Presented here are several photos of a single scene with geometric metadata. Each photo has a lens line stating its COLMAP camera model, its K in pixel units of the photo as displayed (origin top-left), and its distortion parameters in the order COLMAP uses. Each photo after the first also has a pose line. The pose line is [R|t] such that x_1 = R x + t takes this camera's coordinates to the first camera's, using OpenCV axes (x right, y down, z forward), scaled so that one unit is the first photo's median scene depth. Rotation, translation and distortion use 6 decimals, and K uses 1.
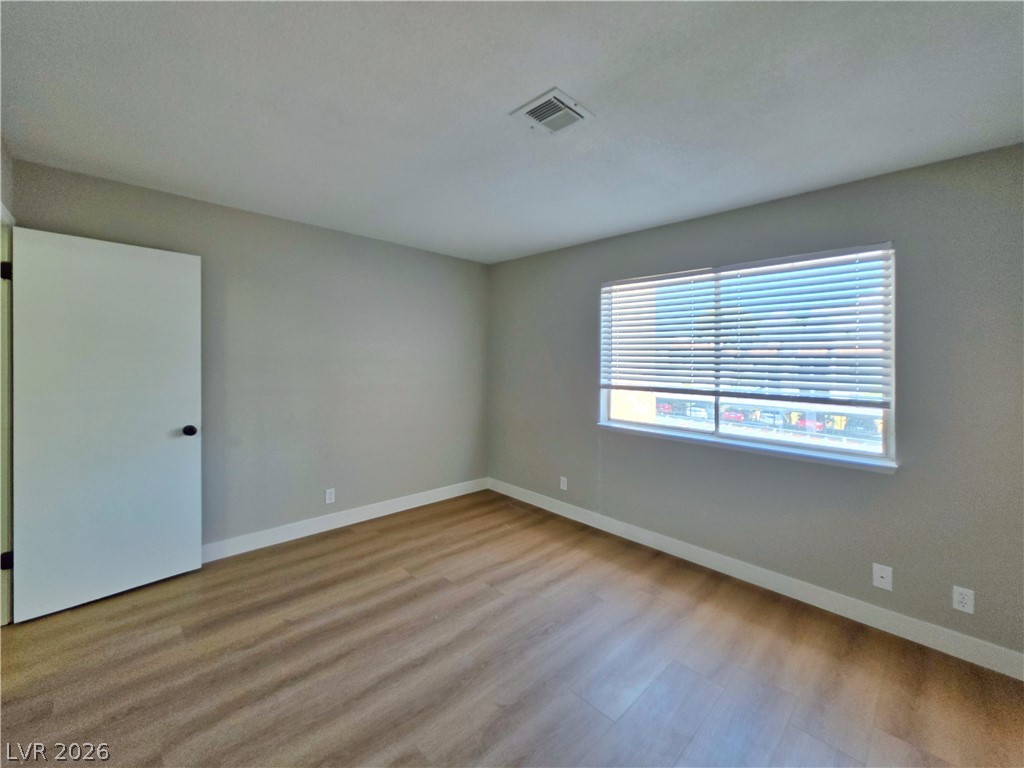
lens RADIAL K [[420.0, 0, 523.5], [0, 420.0, 376.6], [0, 0, 1]] dist [-0.001973, 0.000019]
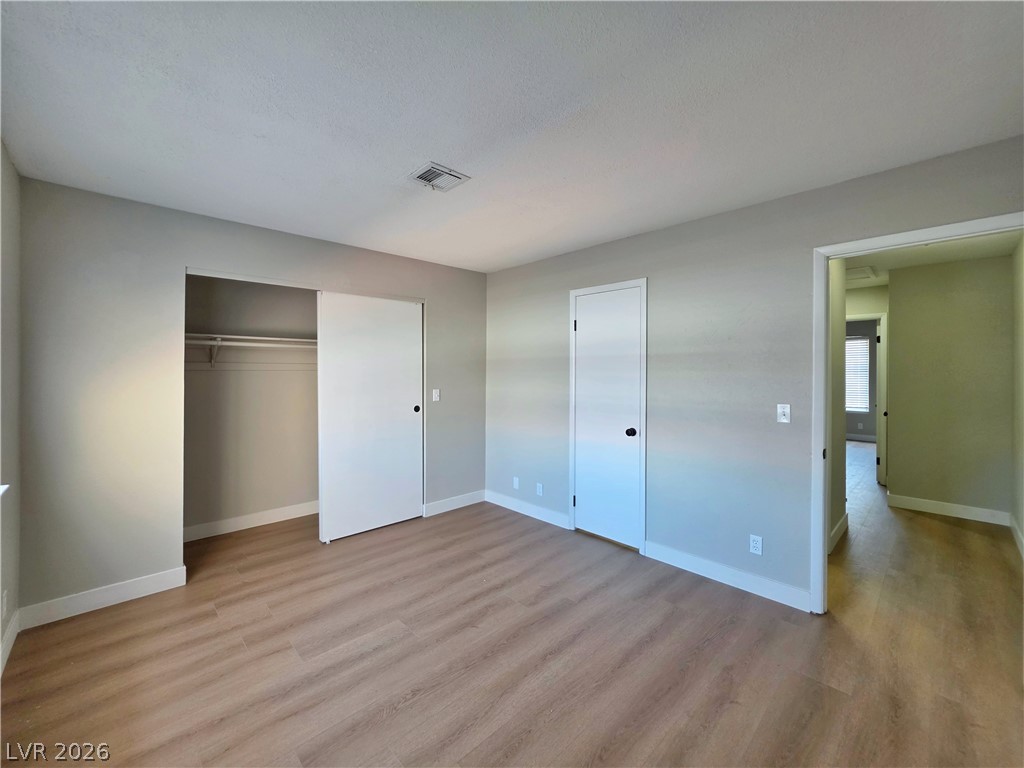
lens RADIAL K [[413.8, 0, 497.5], [0, 413.8, 407.9], [0, 0, 1]] dist [0.000008, 0.000100]
pose [[-0.998121, -0.024153, 0.056306, -0.135263], [-0.016533, 0.991103, 0.132063, -0.067155], [-0.058995, 0.130884, -0.989641, 1.624114]]
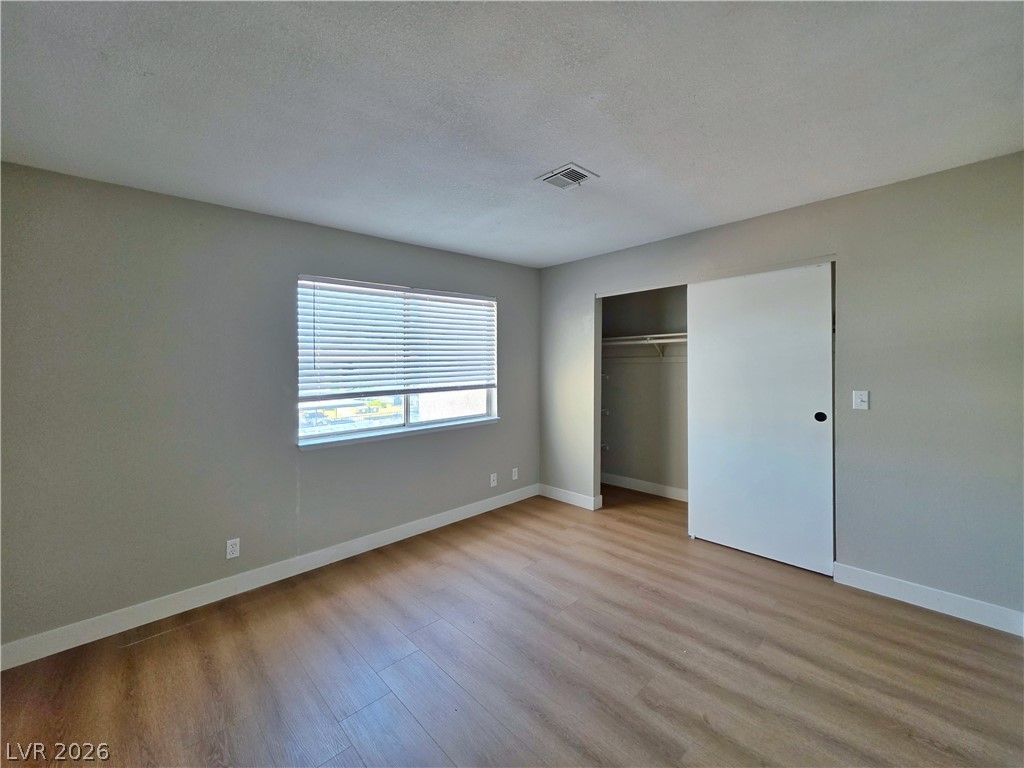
lens RADIAL K [[411.7, 0, 510.4], [0, 411.7, 379.5], [0, 0, 1]] dist [0.001129, 0.000135]
pose [[0.037768, -0.057940, 0.997605, -0.884940], [0.058381, 0.996740, 0.055680, -0.054606], [-0.997580, 0.056138, 0.041028, 0.810404]]
